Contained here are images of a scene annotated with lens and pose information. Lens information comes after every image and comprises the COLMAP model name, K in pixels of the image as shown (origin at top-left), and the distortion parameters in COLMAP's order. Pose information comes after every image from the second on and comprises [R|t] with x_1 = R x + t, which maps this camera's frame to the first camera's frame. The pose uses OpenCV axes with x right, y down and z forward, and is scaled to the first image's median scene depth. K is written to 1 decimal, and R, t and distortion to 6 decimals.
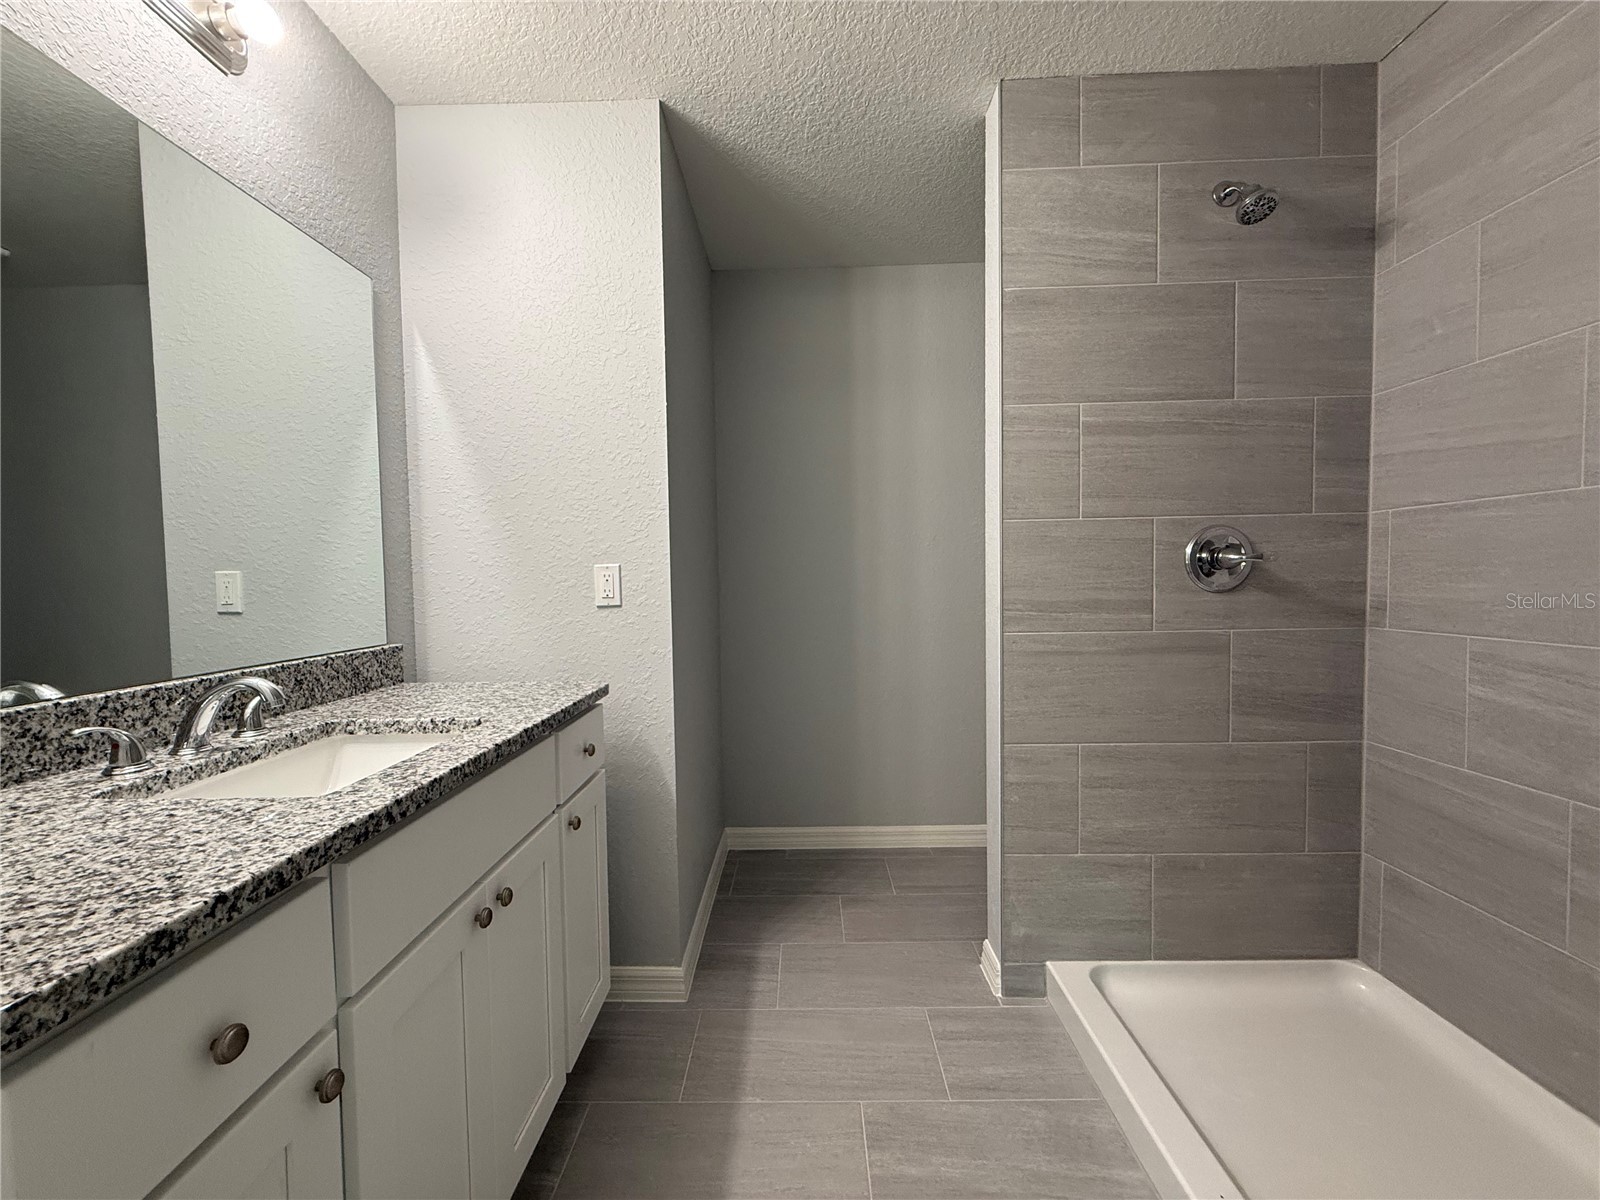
lens RADIAL K [[643.0, 0, 790.3], [0, 643.0, 595.1], [0, 0, 1]] dist [0.003953, 0.000136]
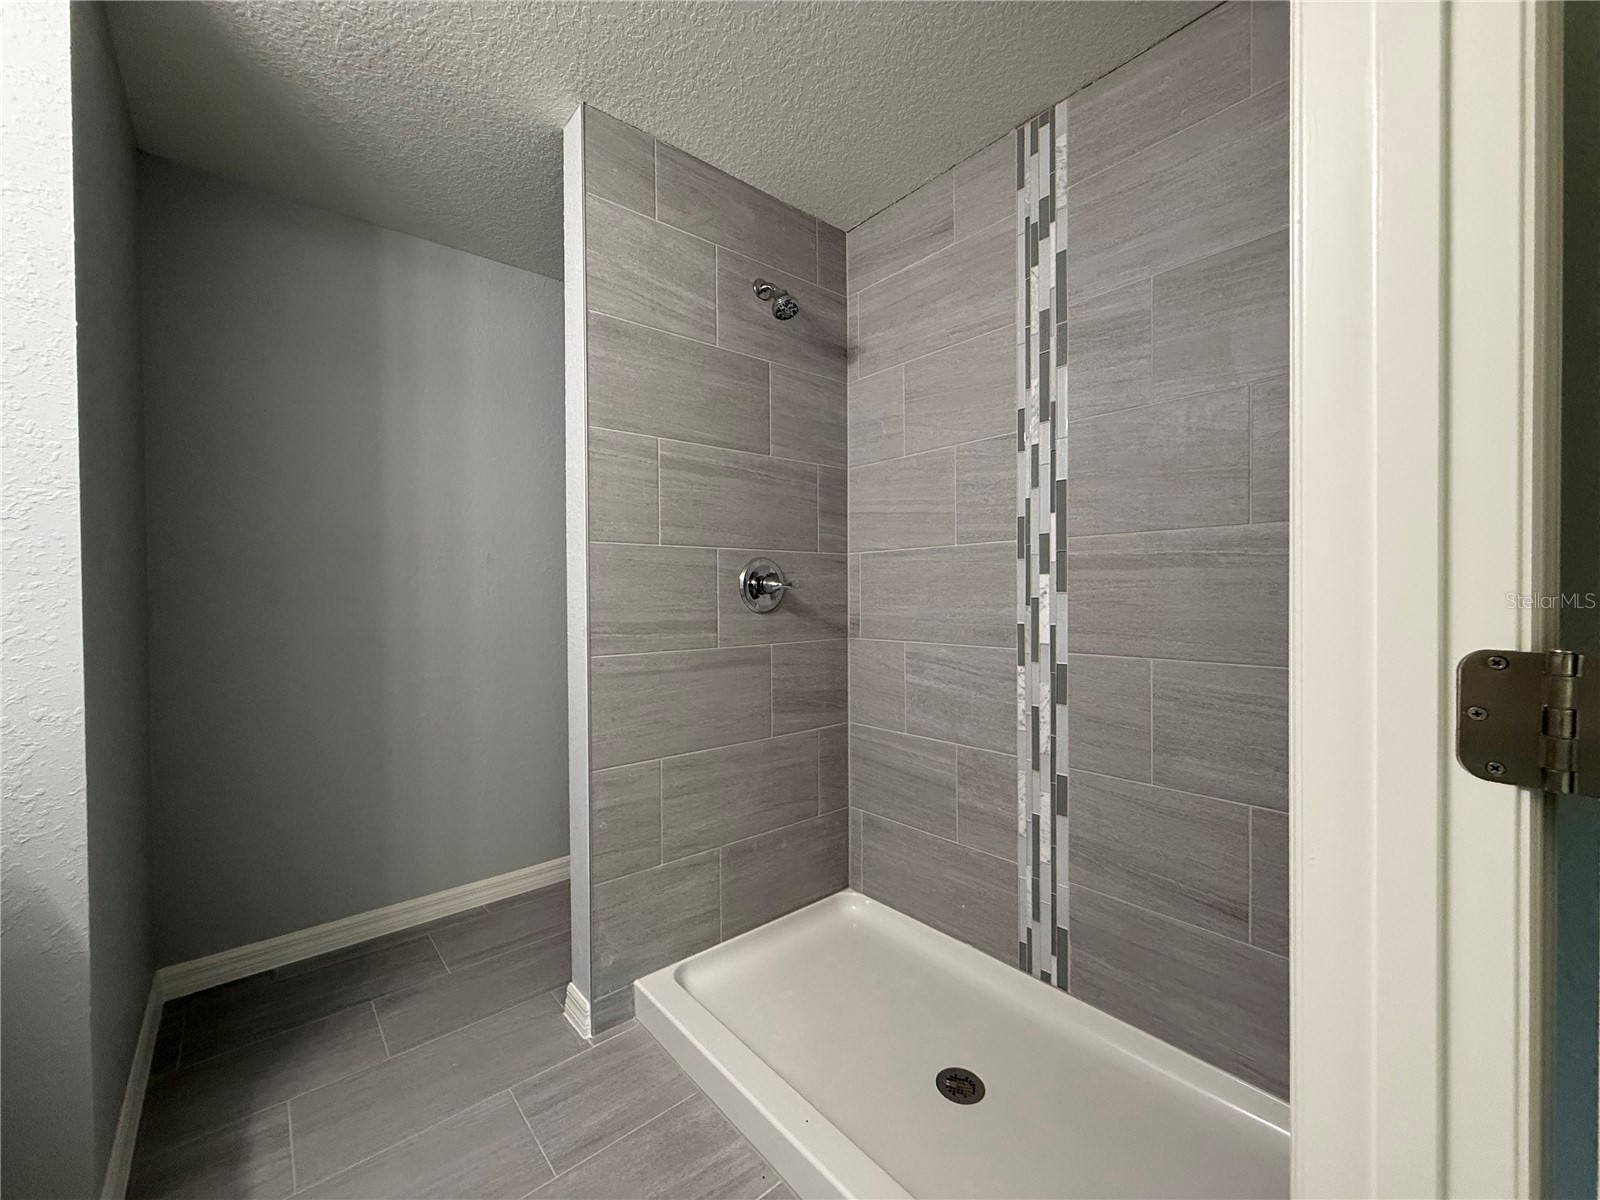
lens RADIAL K [[643.0, 0, 799.1], [0, 643.0, 596.7], [0, 0, 1]] dist [0.003953, 0.000136]
pose [[0.746600, 0.009284, 0.665209, -0.083900], [0.014596, 0.999433, -0.030331, 0.002219], [-0.665113, 0.032354, 0.746041, 0.057209]]
